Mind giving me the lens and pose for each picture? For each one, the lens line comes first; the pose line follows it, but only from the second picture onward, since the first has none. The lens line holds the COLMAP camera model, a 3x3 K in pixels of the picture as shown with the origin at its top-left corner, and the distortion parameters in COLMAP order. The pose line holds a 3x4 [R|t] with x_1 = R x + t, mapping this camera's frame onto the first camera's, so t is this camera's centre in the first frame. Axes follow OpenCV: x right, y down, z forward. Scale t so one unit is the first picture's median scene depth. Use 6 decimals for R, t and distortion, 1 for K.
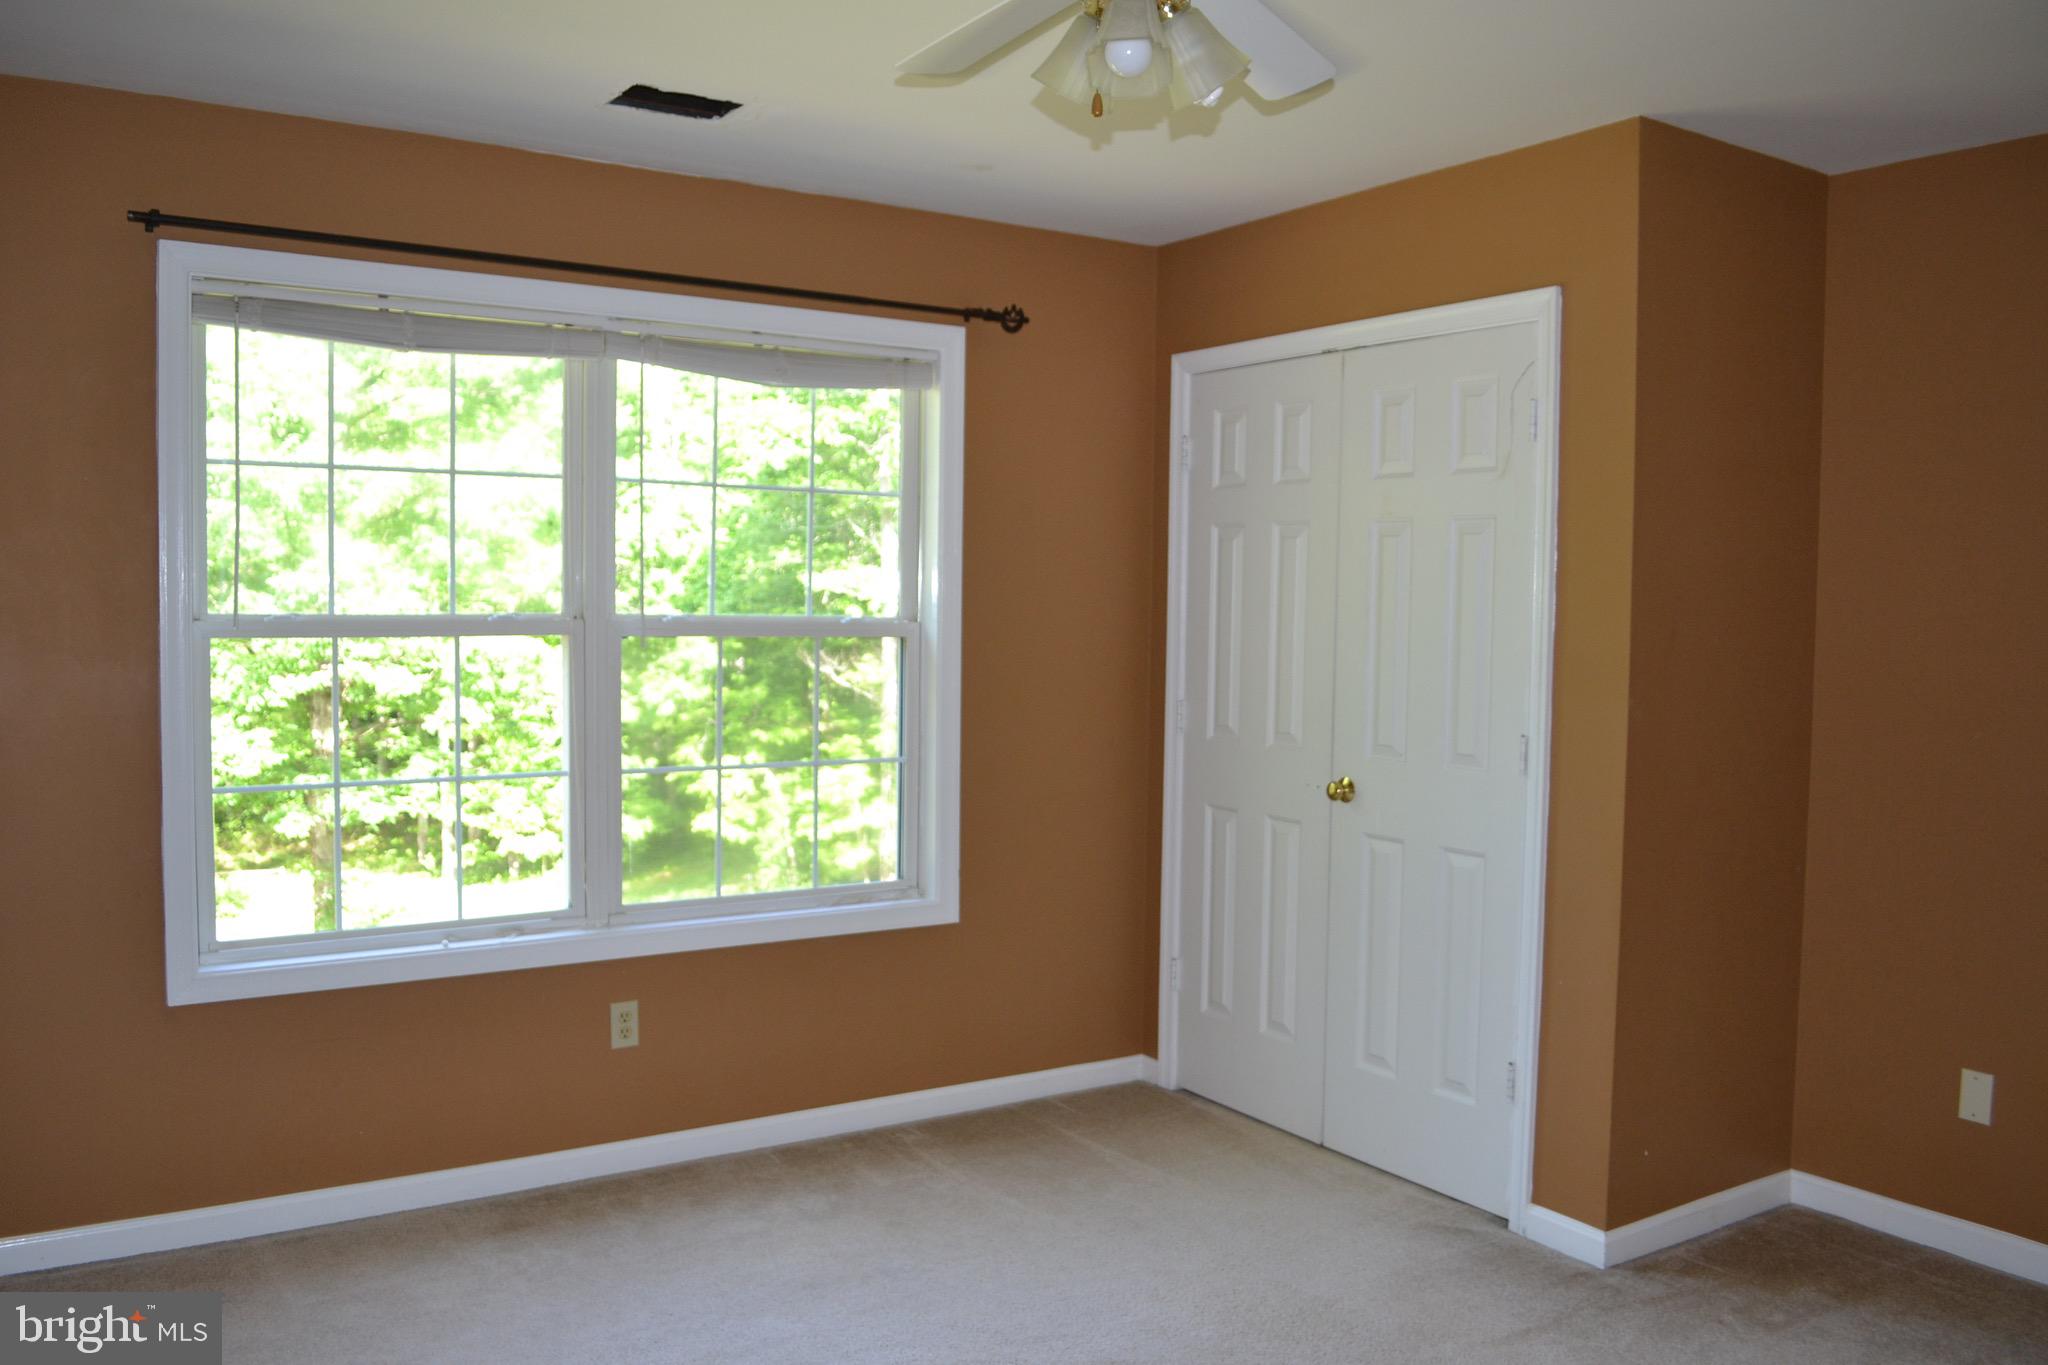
lens RADIAL K [[1627.5, 0, 994.3], [0, 1627.5, 682.6], [0, 0, 1]] dist [-0.087974, 0.015863]
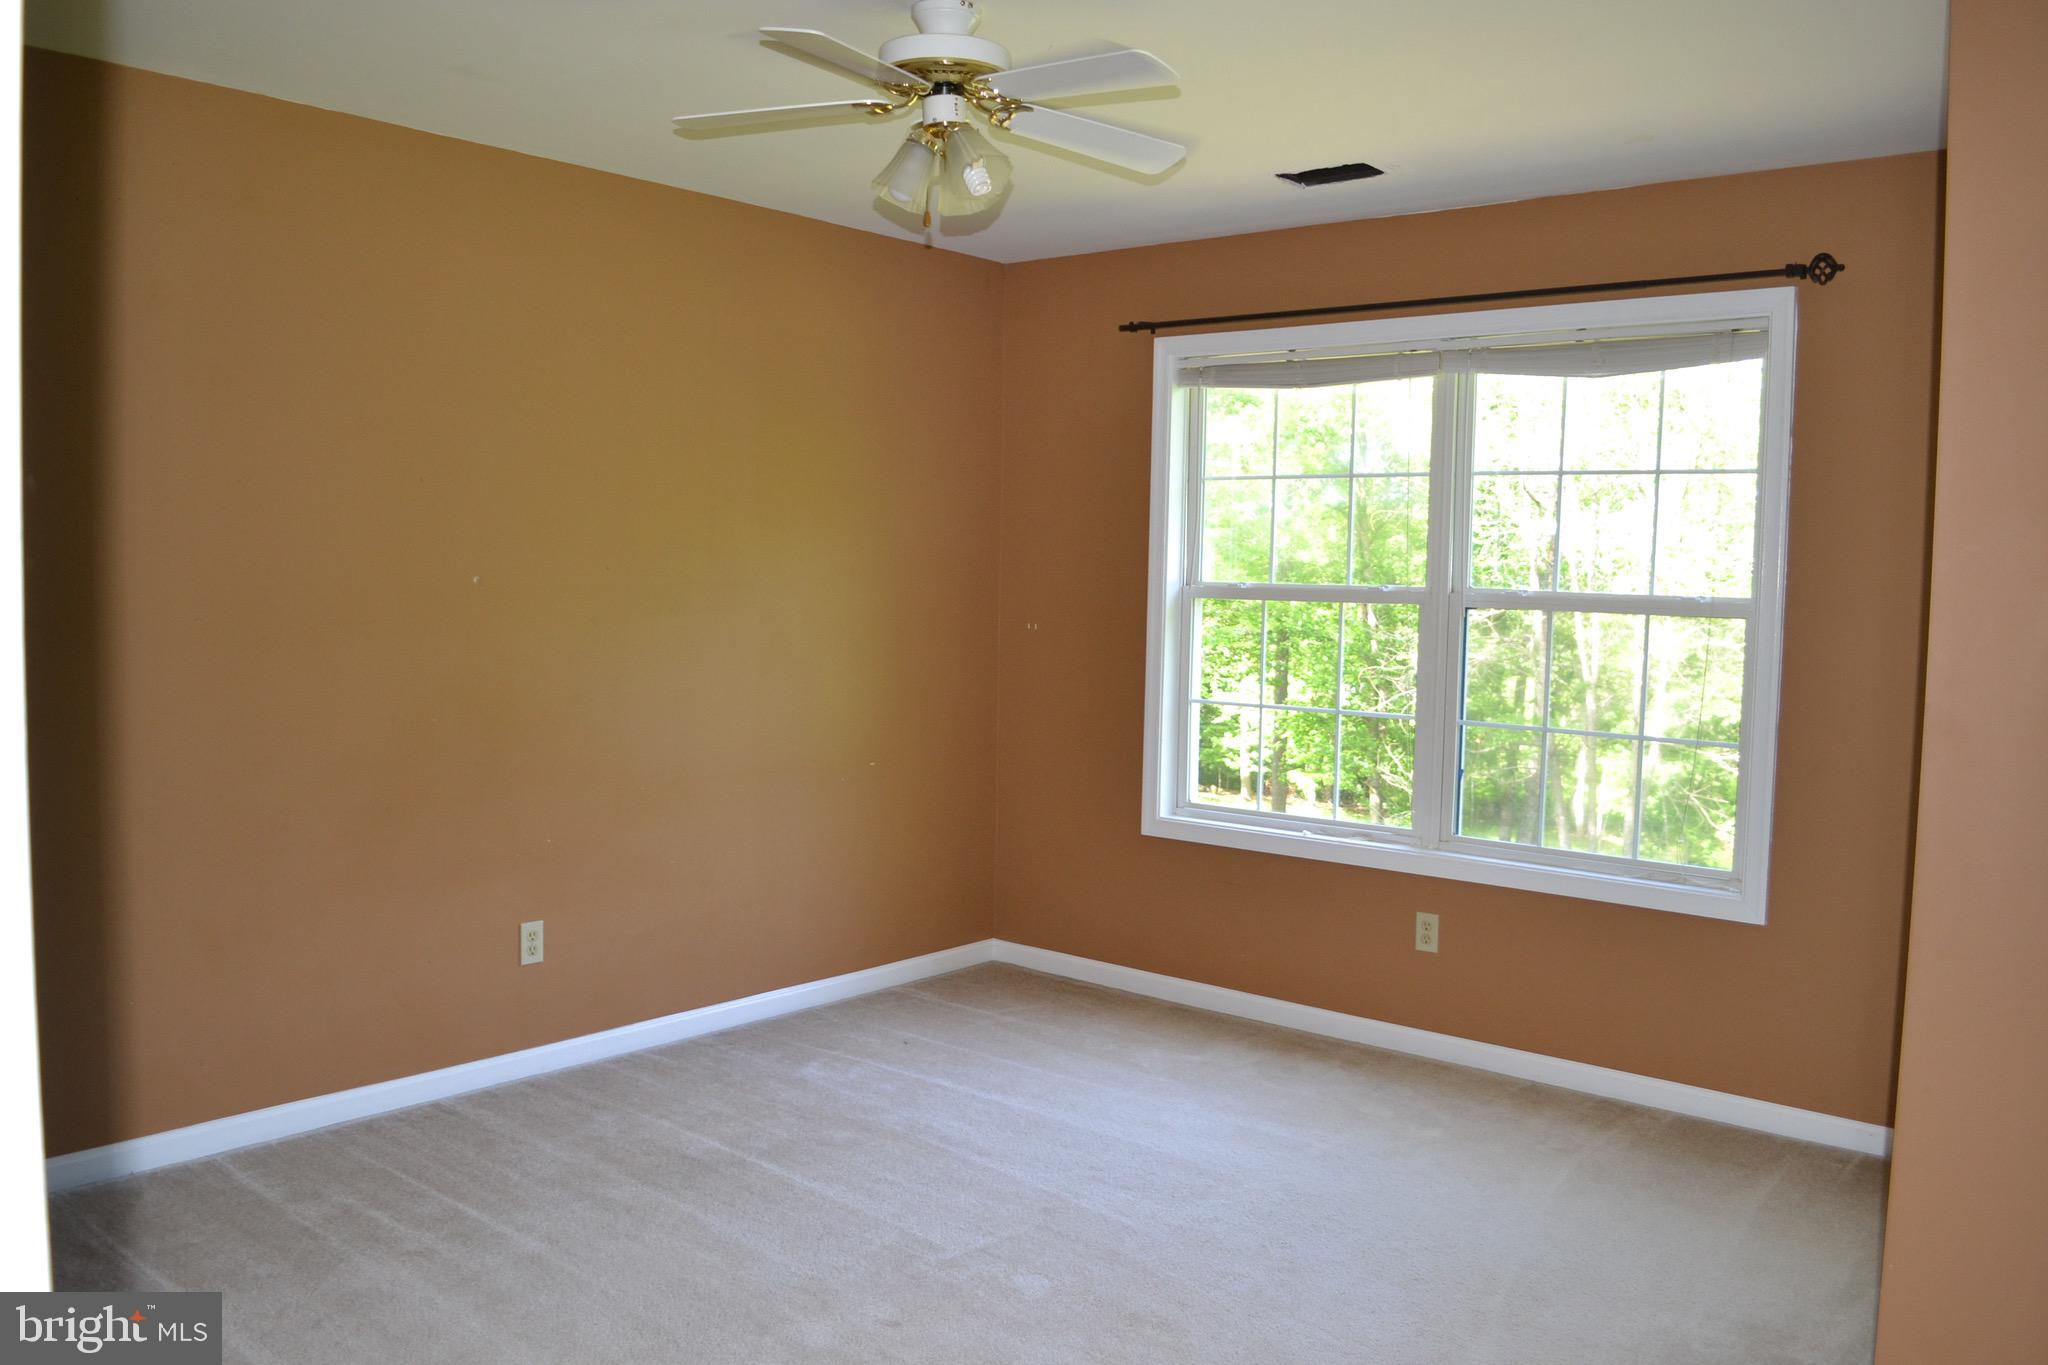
lens RADIAL K [[1627.5, 0, 994.3], [0, 1627.5, 682.6], [0, 0, 1]] dist [-0.087974, 0.015863]
pose [[0.280535, 0.055427, -0.958242, 0.808528], [-0.073807, 0.996621, 0.036039, 0.009520], [0.957002, 0.060614, 0.283678, 0.346613]]
